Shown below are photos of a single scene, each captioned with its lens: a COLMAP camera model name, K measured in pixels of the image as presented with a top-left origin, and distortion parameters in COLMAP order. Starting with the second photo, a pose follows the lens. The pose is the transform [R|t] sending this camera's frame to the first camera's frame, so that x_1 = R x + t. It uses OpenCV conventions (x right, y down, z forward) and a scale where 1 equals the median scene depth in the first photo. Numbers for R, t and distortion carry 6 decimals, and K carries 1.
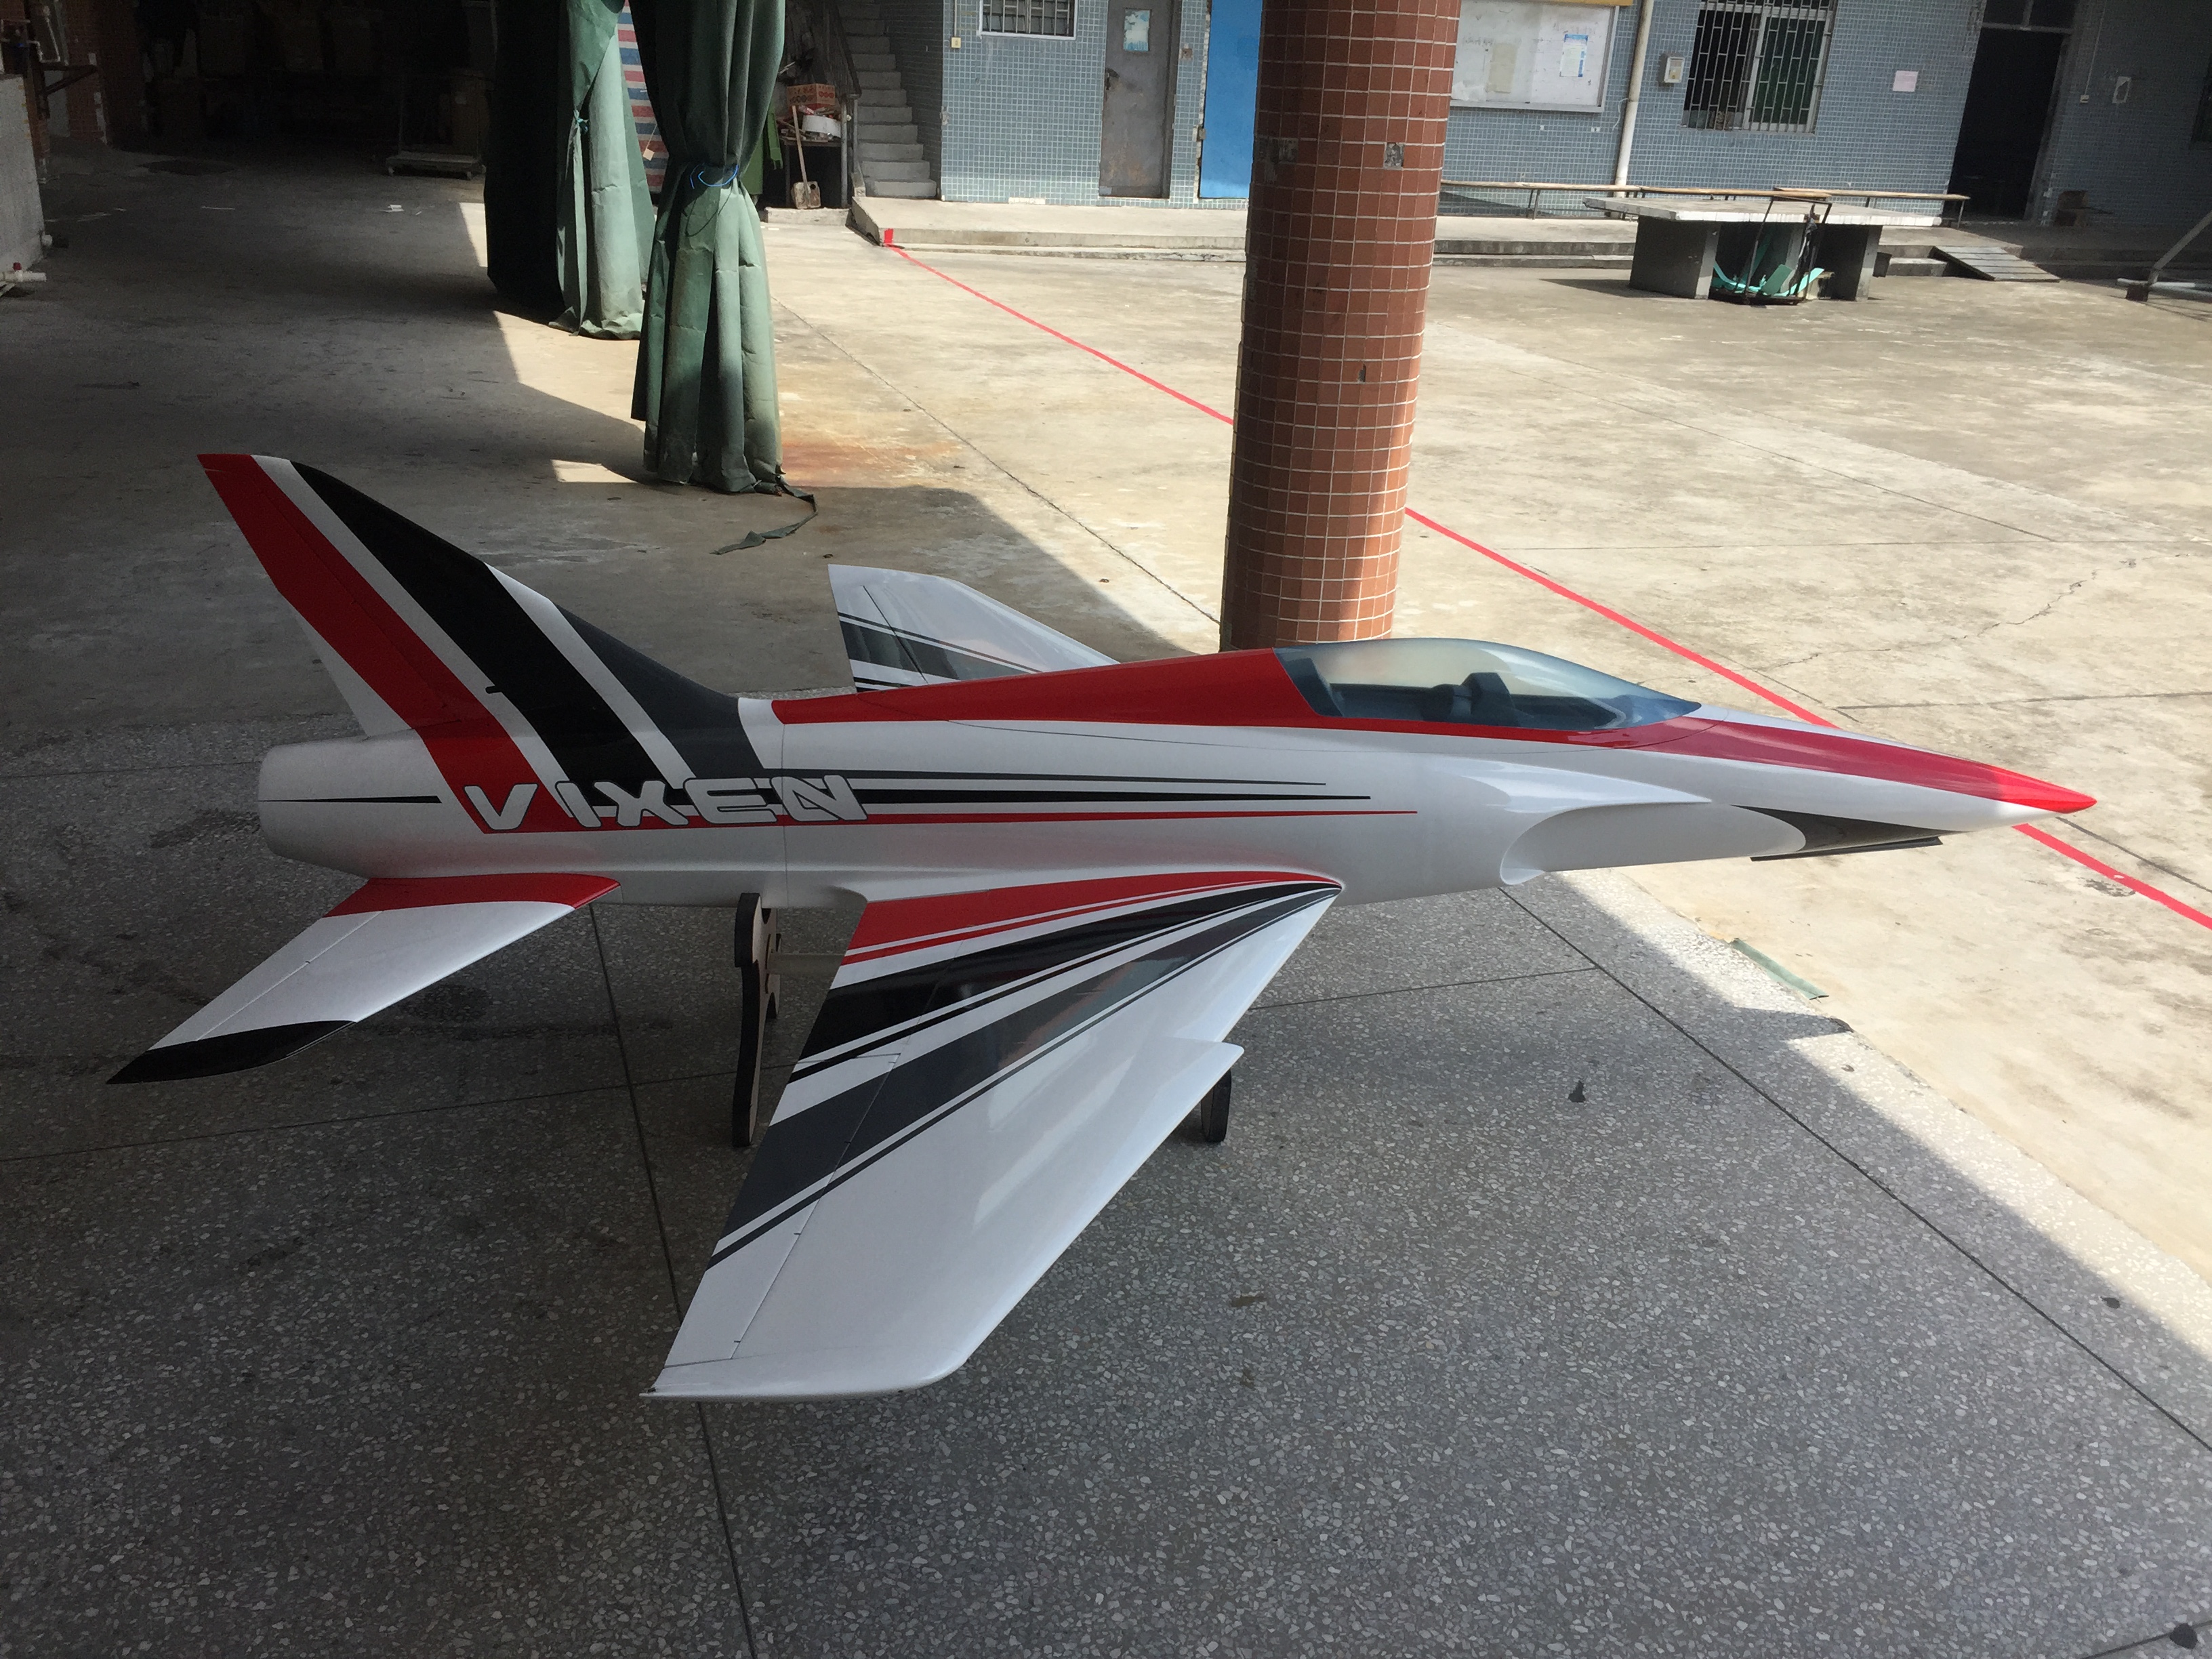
lens RADIAL K [[1888.5, 0, 1109.0], [0, 1888.5, 817.4], [0, 0, 1]] dist [0.093879, -0.128120]
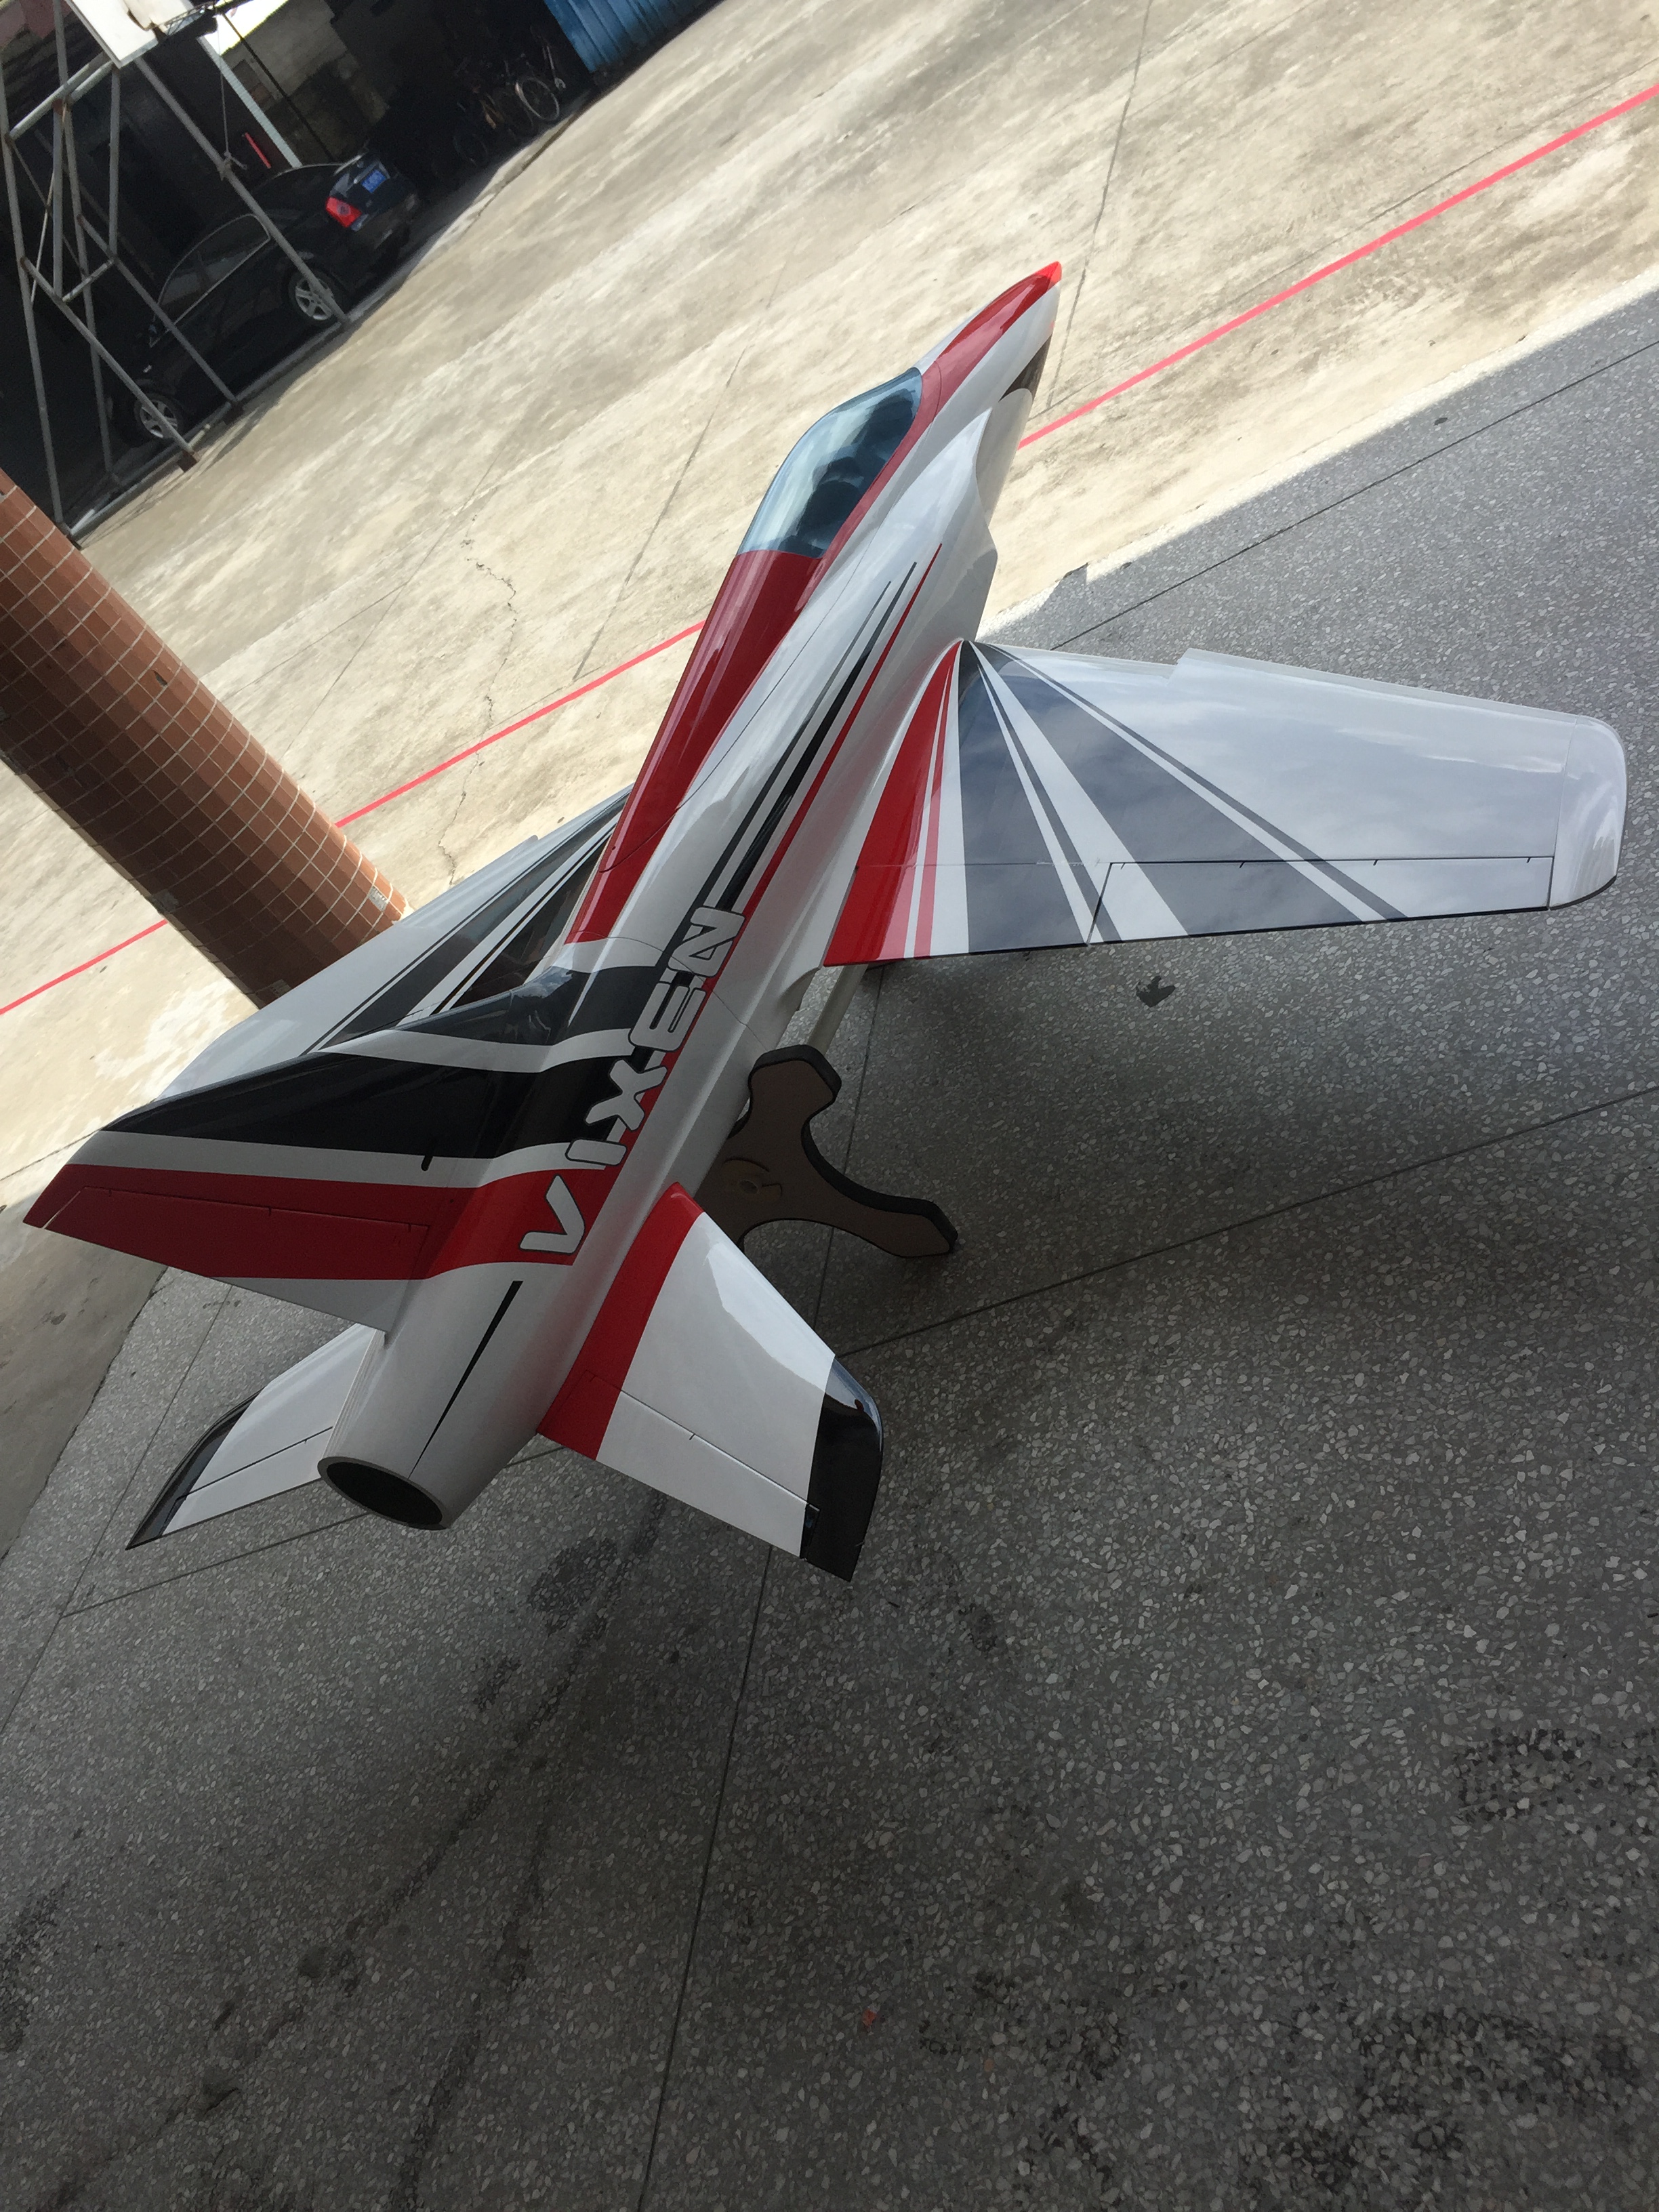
lens RADIAL K [[1888.5, 0, 840.0], [0, 1888.5, 1097.6], [0, 0, 1]] dist [0.093879, -0.128120]
pose [[0.369891, -0.767979, 0.522866, -0.261472], [0.801445, 0.548430, 0.238562, -0.052989], [-0.469966, 0.330806, 0.818352, 0.101481]]
